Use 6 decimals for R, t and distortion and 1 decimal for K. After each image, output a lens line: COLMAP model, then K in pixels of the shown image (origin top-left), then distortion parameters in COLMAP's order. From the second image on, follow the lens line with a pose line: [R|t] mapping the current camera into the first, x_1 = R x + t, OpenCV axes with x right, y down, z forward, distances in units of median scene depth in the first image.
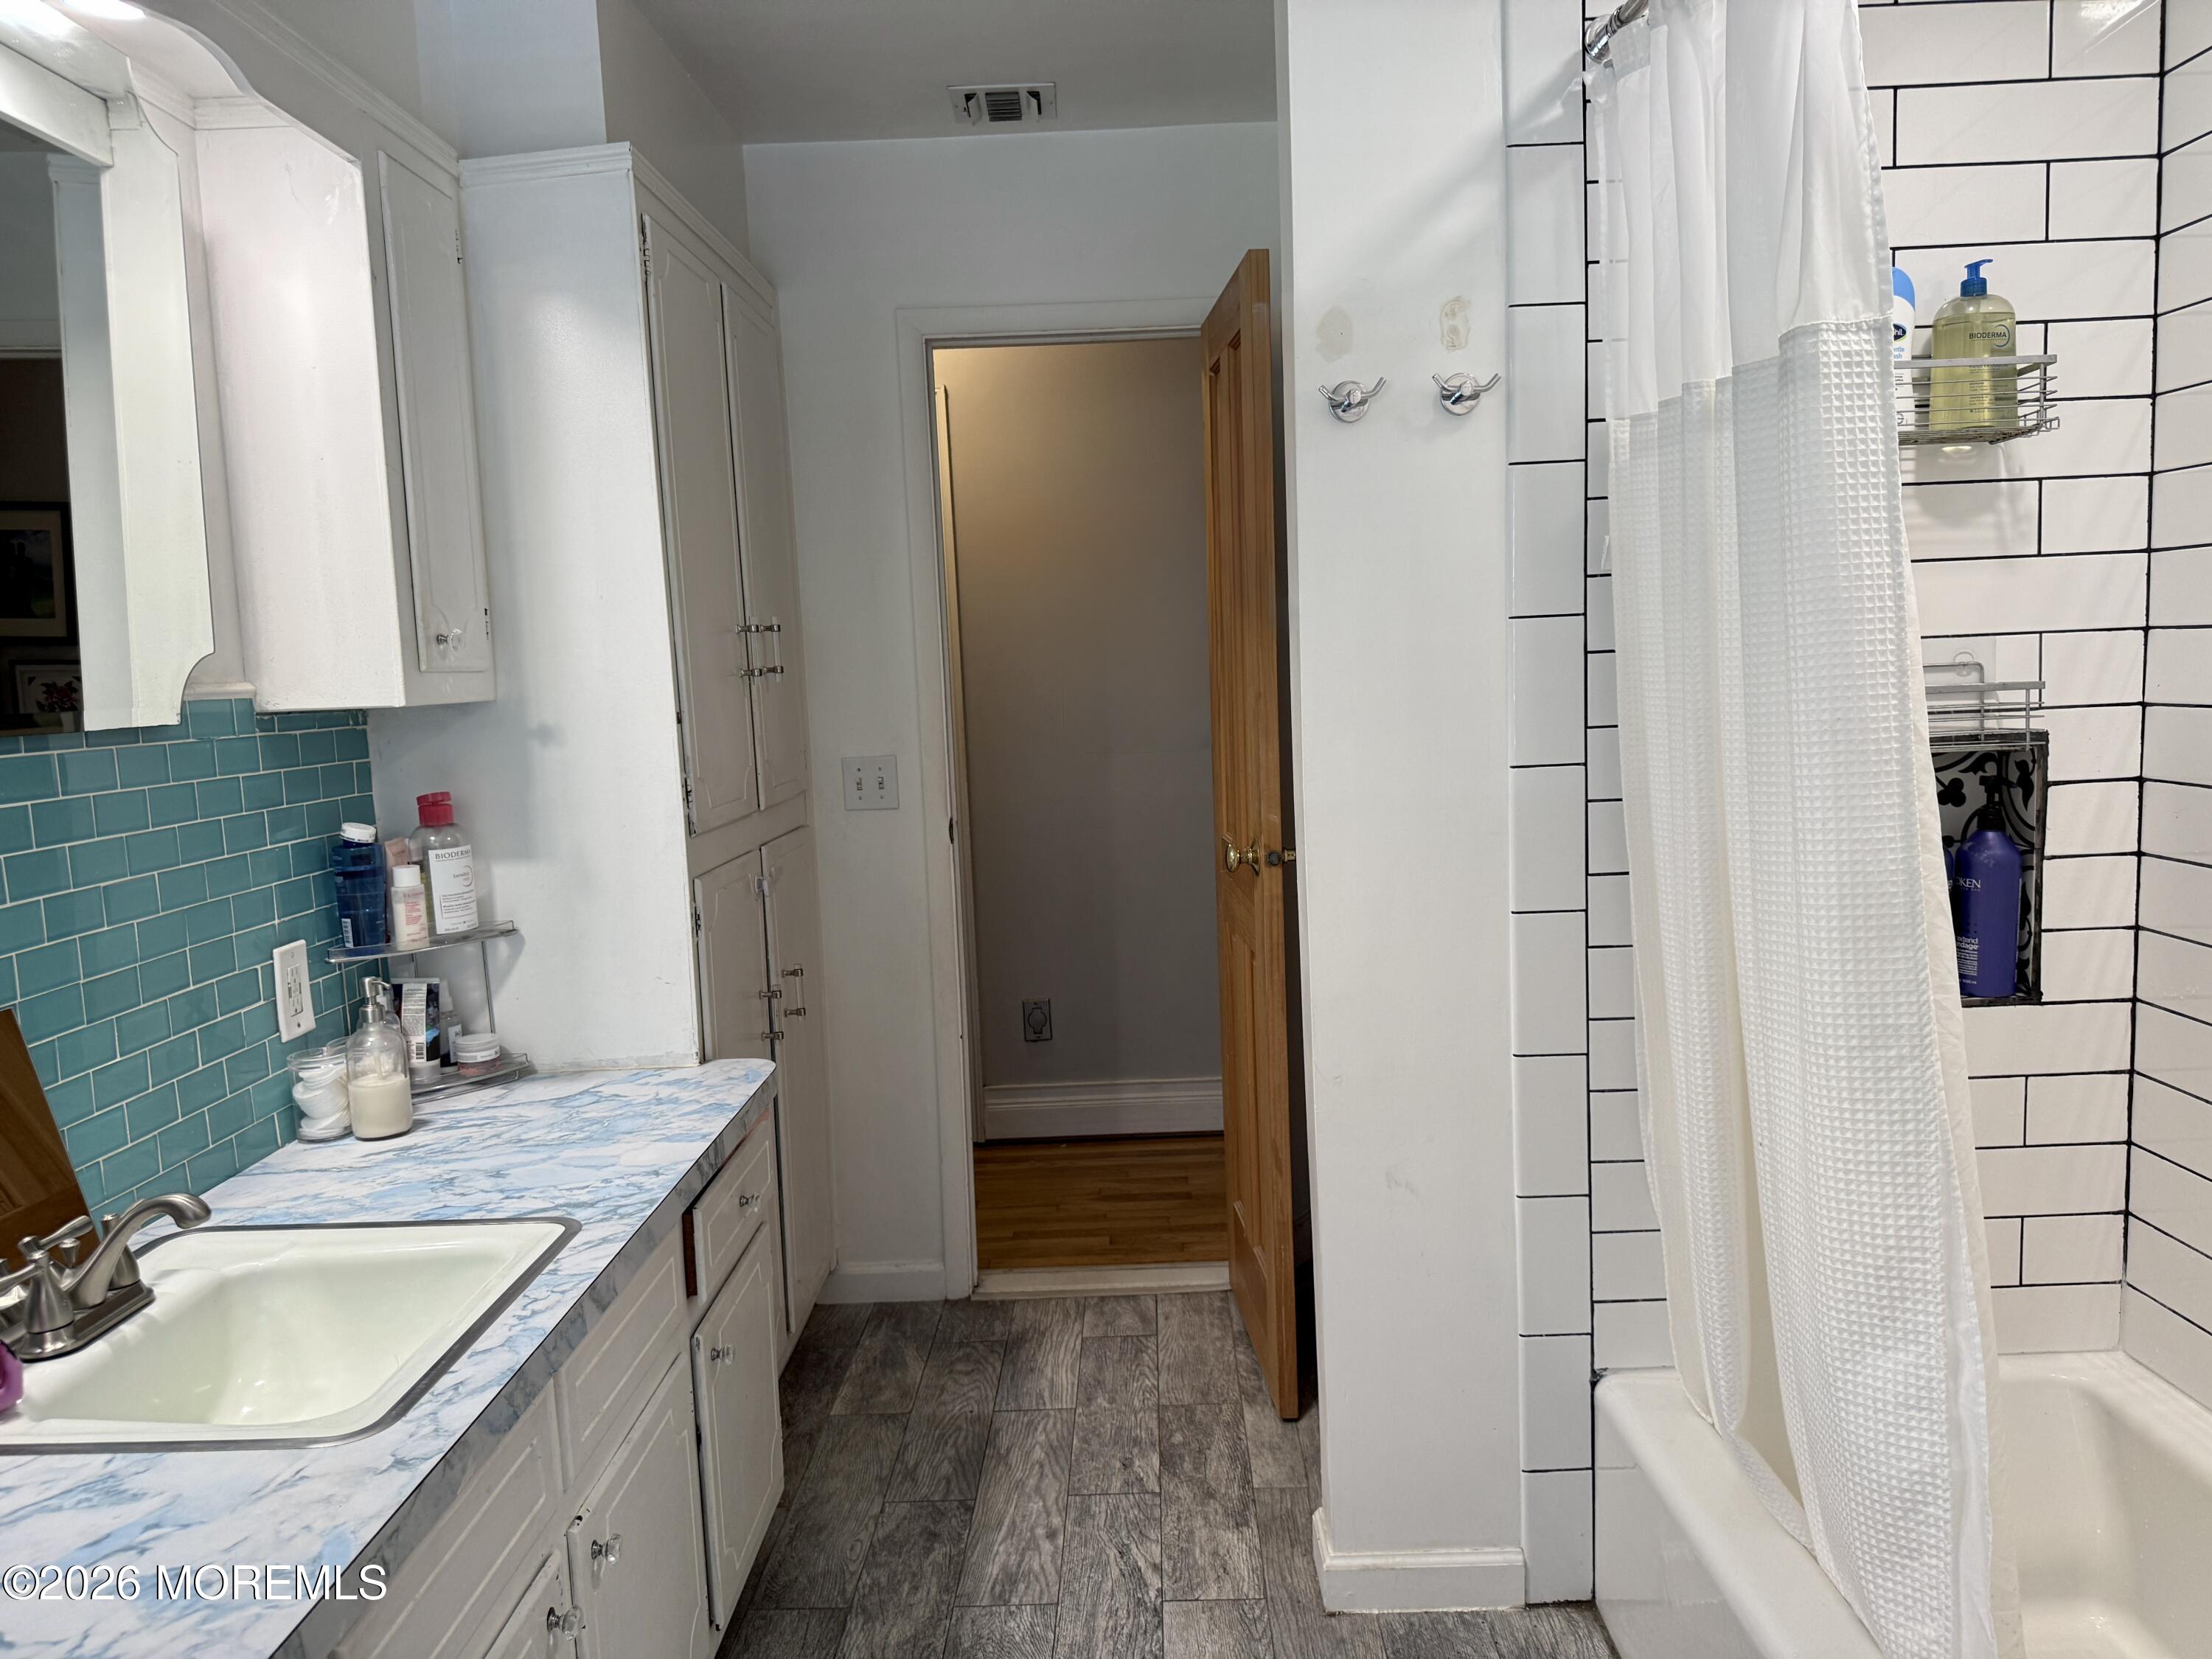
lens RADIAL K [[1582.6, 0, 1067.1], [0, 1582.6, 842.3], [0, 0, 1]] dist [0.047029, -0.054992]
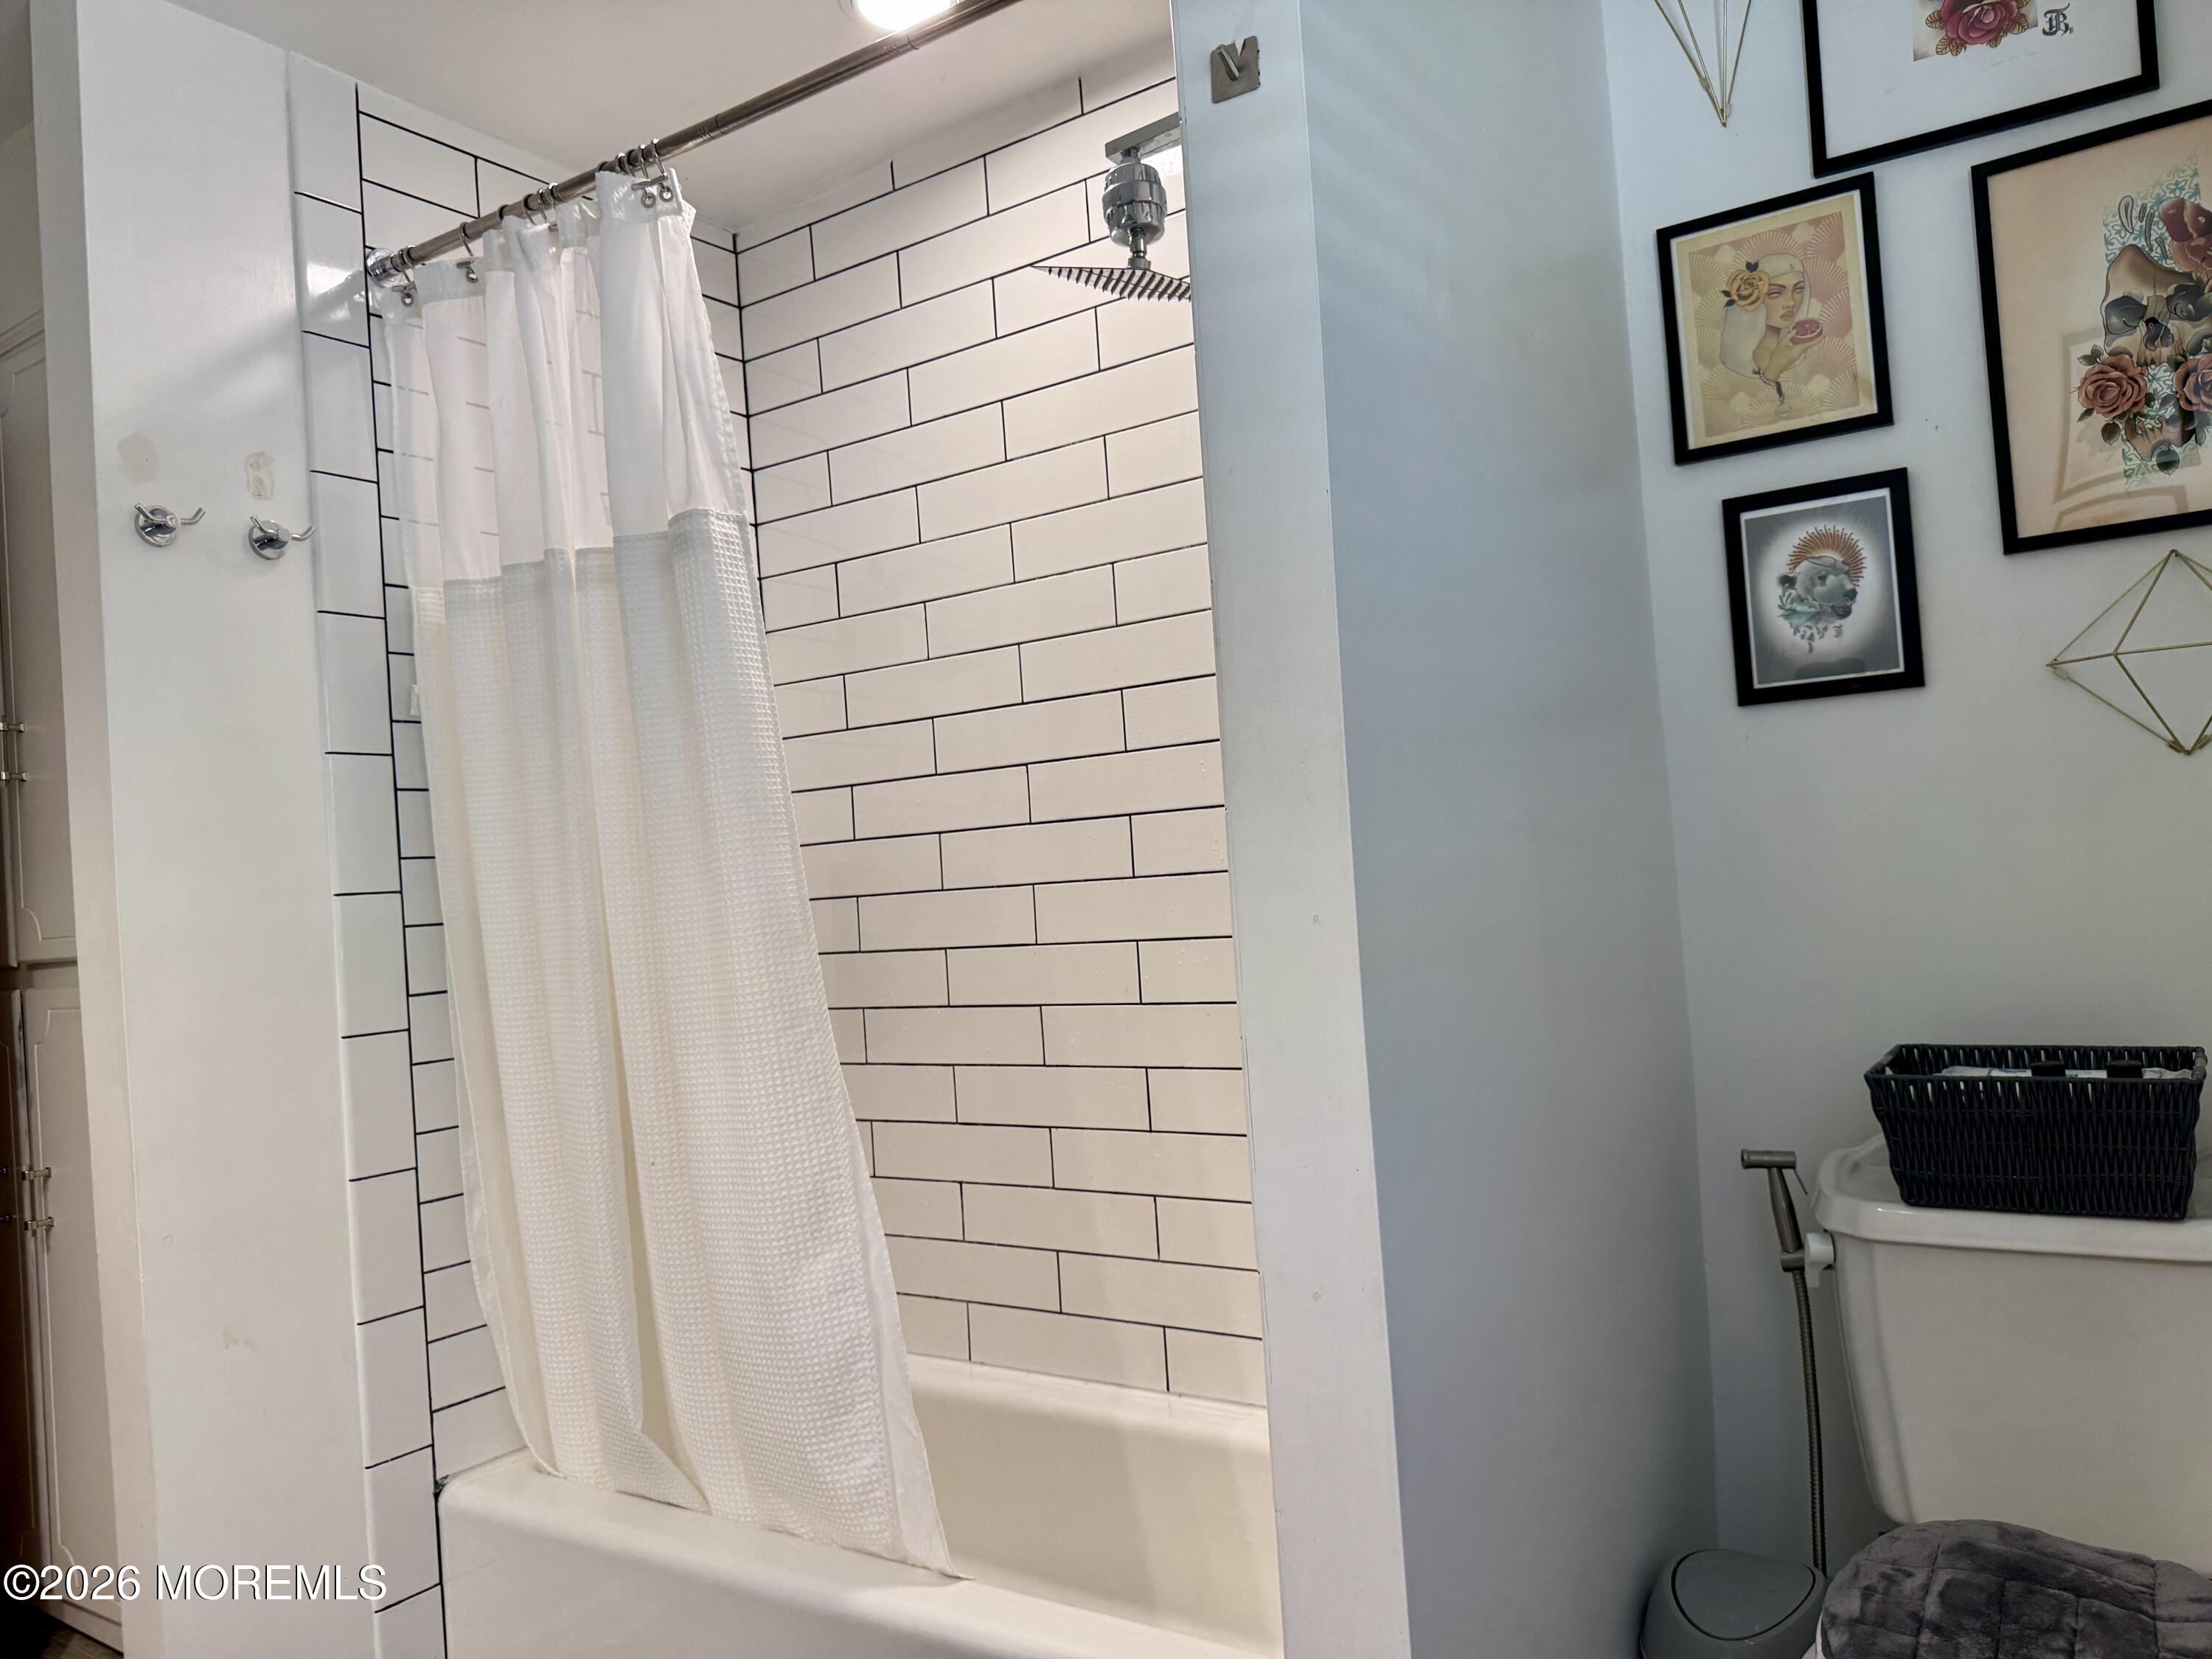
lens RADIAL K [[1558.5, 0, 1104.2], [0, 1558.5, 833.4], [0, 0, 1]] dist [0.157898, -0.258384]
pose [[0.564165, 0.029276, 0.825143, -0.304527], [0.132459, 0.983218, -0.125448, 0.112699], [-0.814968, 0.180071, 0.550819, 0.007891]]
